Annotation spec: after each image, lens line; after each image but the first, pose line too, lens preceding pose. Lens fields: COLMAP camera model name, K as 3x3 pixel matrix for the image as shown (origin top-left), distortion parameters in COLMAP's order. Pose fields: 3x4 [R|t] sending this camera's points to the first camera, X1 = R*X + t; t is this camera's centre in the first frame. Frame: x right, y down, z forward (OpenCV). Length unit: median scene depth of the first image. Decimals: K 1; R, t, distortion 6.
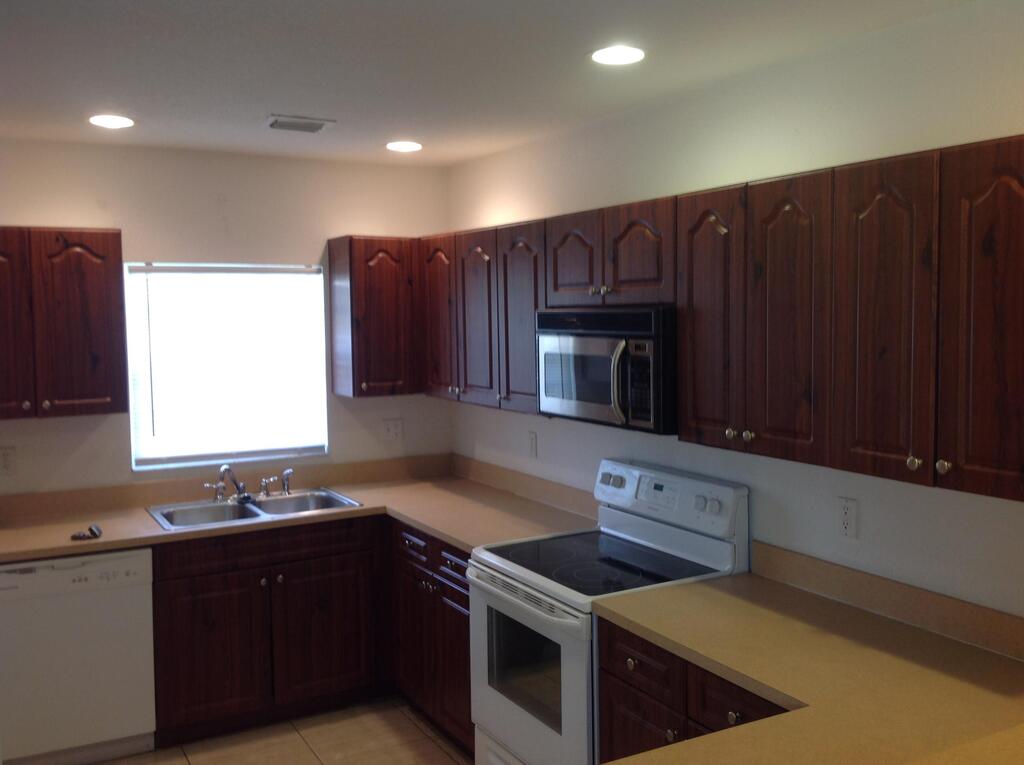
lens RADIAL K [[960.4, 0, 512.0], [0, 960.4, 382.5], [0, 0, 1]] dist [0.178756, -0.448701]
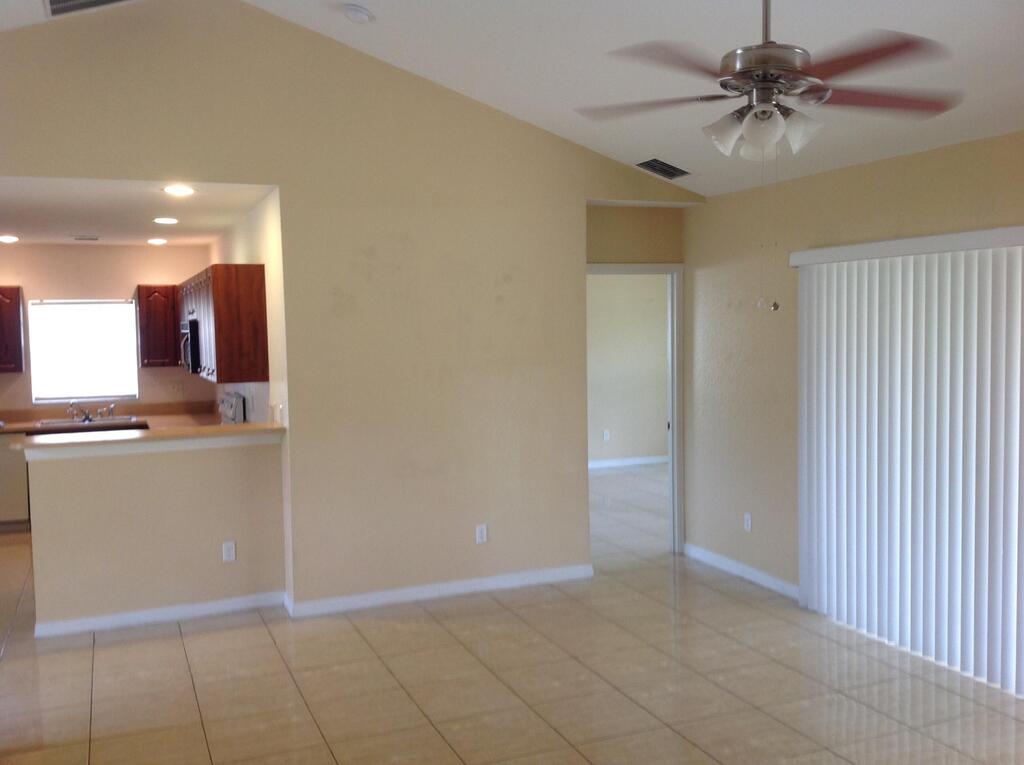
lens RADIAL K [[960.4, 0, 512.0], [0, 960.4, 382.5], [0, 0, 1]] dist [0.178756, -0.448701]
pose [[0.992930, 0.000995, -0.118696, 0.841095], [-0.002579, 0.999910, -0.013195, 0.072292], [0.118672, 0.013407, 0.992843, -0.896277]]
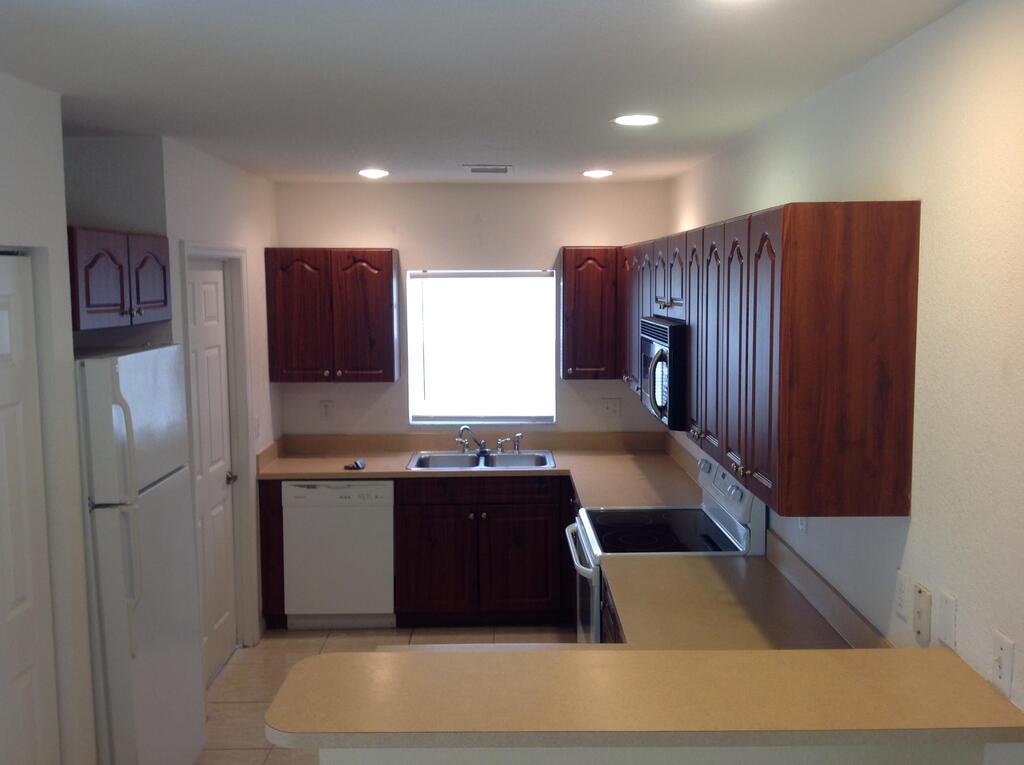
lens RADIAL K [[960.4, 0, 512.0], [0, 960.4, 382.5], [0, 0, 1]] dist [0.178756, -0.448701]
pose [[0.873197, 0.058589, -0.483832, 0.383125], [-0.040777, 0.998050, 0.047266, -0.036710], [0.485658, -0.021543, 0.873883, -0.100745]]
